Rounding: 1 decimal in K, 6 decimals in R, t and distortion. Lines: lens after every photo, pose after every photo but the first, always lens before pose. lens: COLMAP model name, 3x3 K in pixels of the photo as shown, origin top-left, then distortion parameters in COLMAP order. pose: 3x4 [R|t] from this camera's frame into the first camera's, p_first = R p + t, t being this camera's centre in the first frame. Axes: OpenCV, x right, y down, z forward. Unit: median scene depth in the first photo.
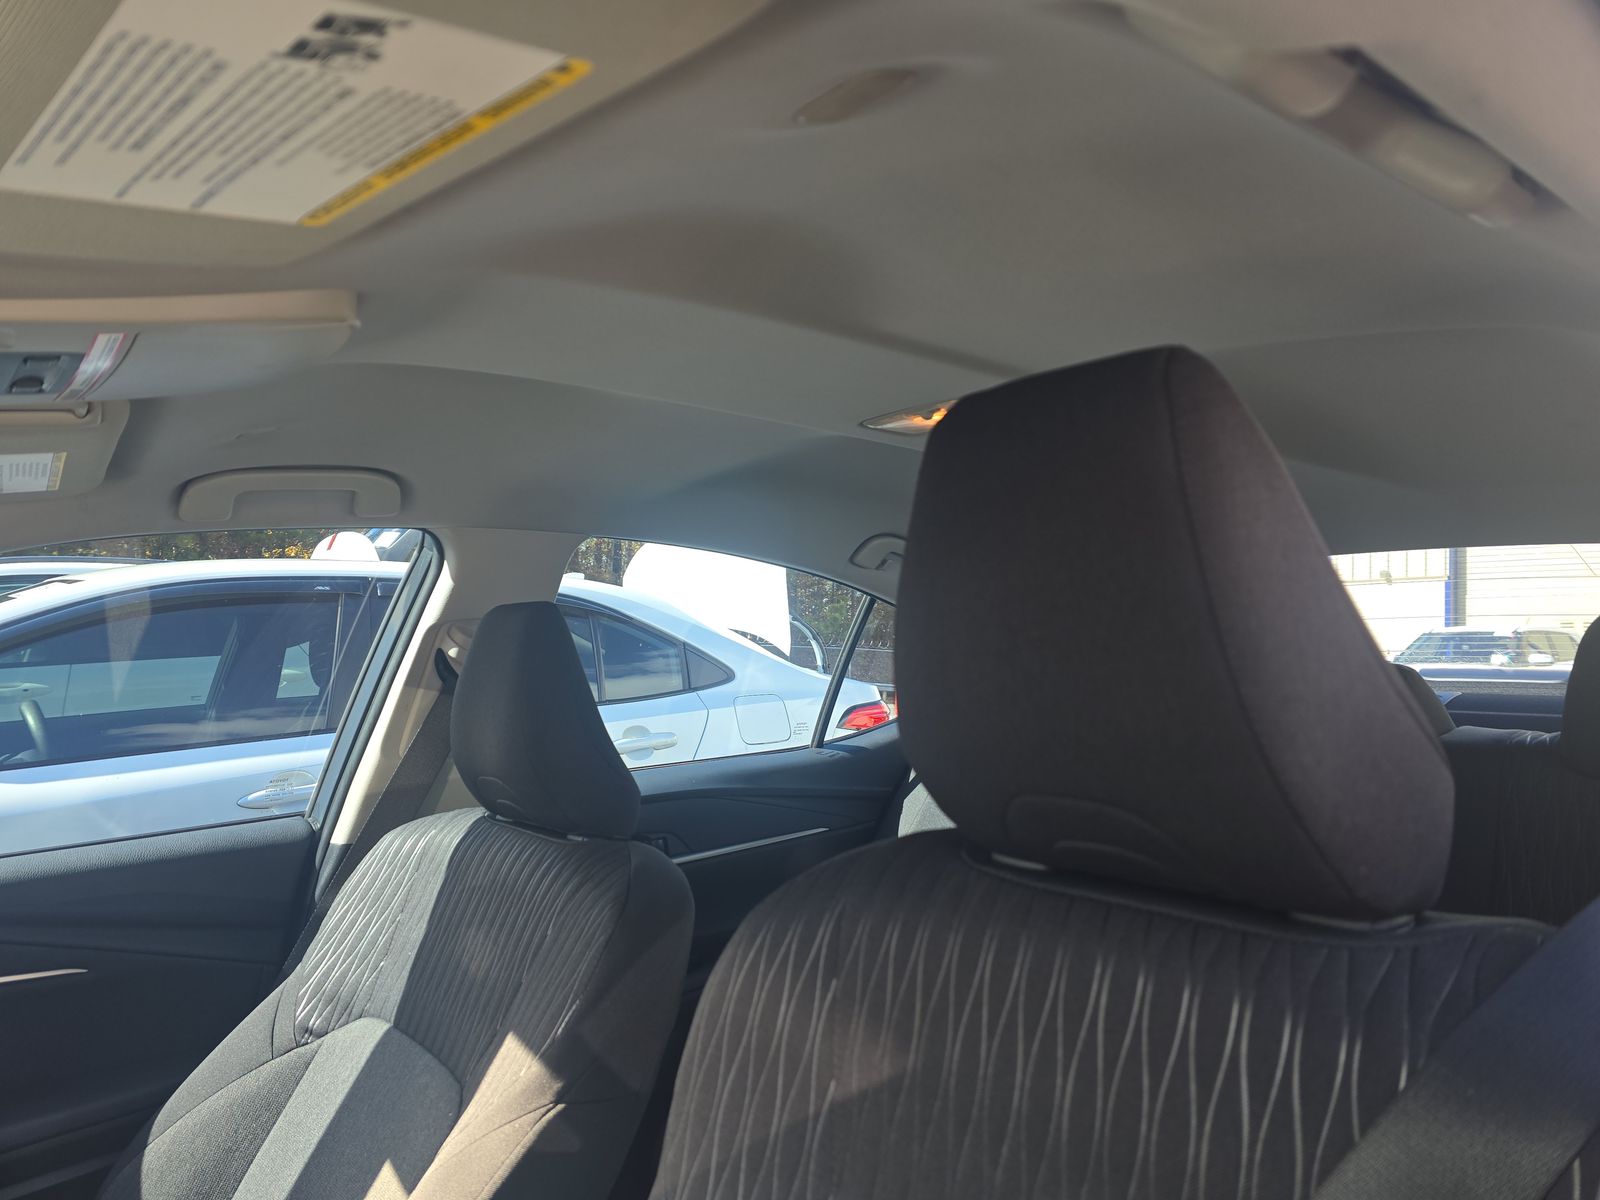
lens RADIAL K [[1096.8, 0, 797.9], [0, 1096.8, 599.4], [0, 0, 1]] dist [0.030968, -0.029519]
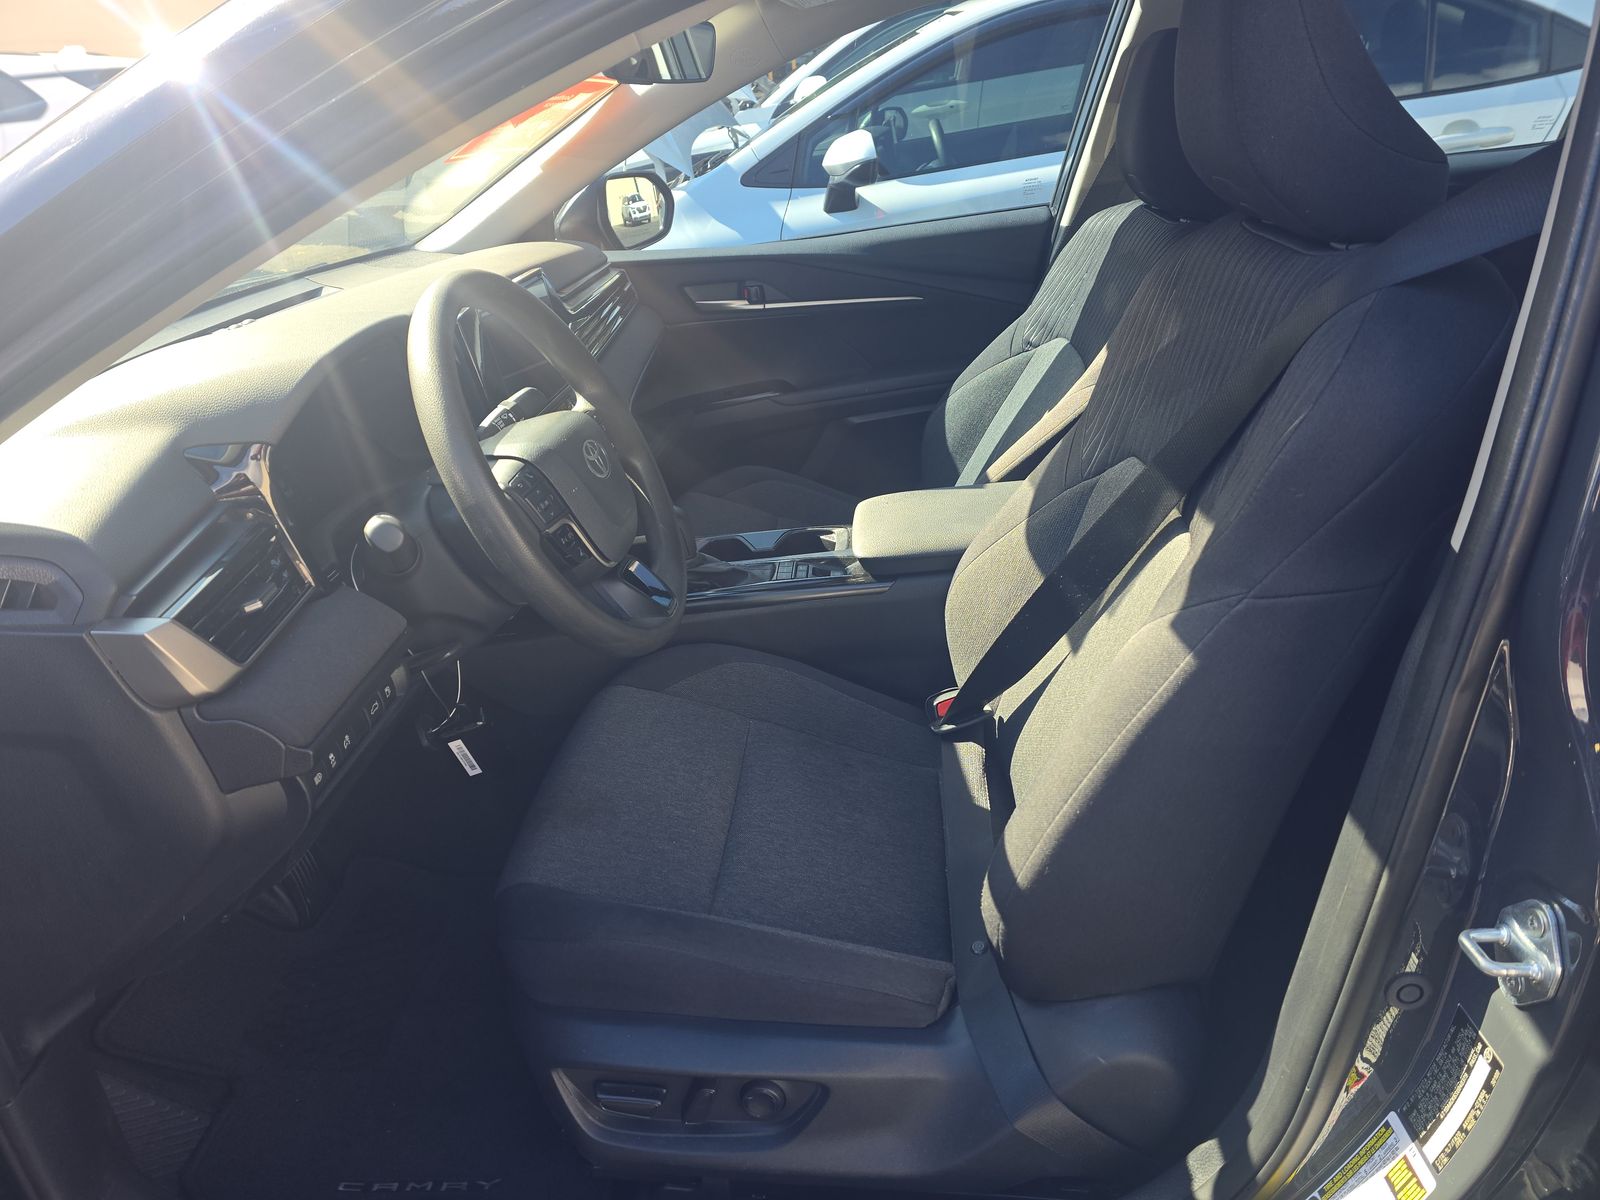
lens RADIAL K [[1096.8, 0, 800.6], [0, 1096.8, 598.4], [0, 0, 1]] dist [0.030968, -0.029519]
pose [[0.723391, 0.240083, -0.647353, 0.421265], [0.113920, 0.883243, 0.454868, -0.048448], [0.680976, -0.402793, 0.611579, -0.344867]]
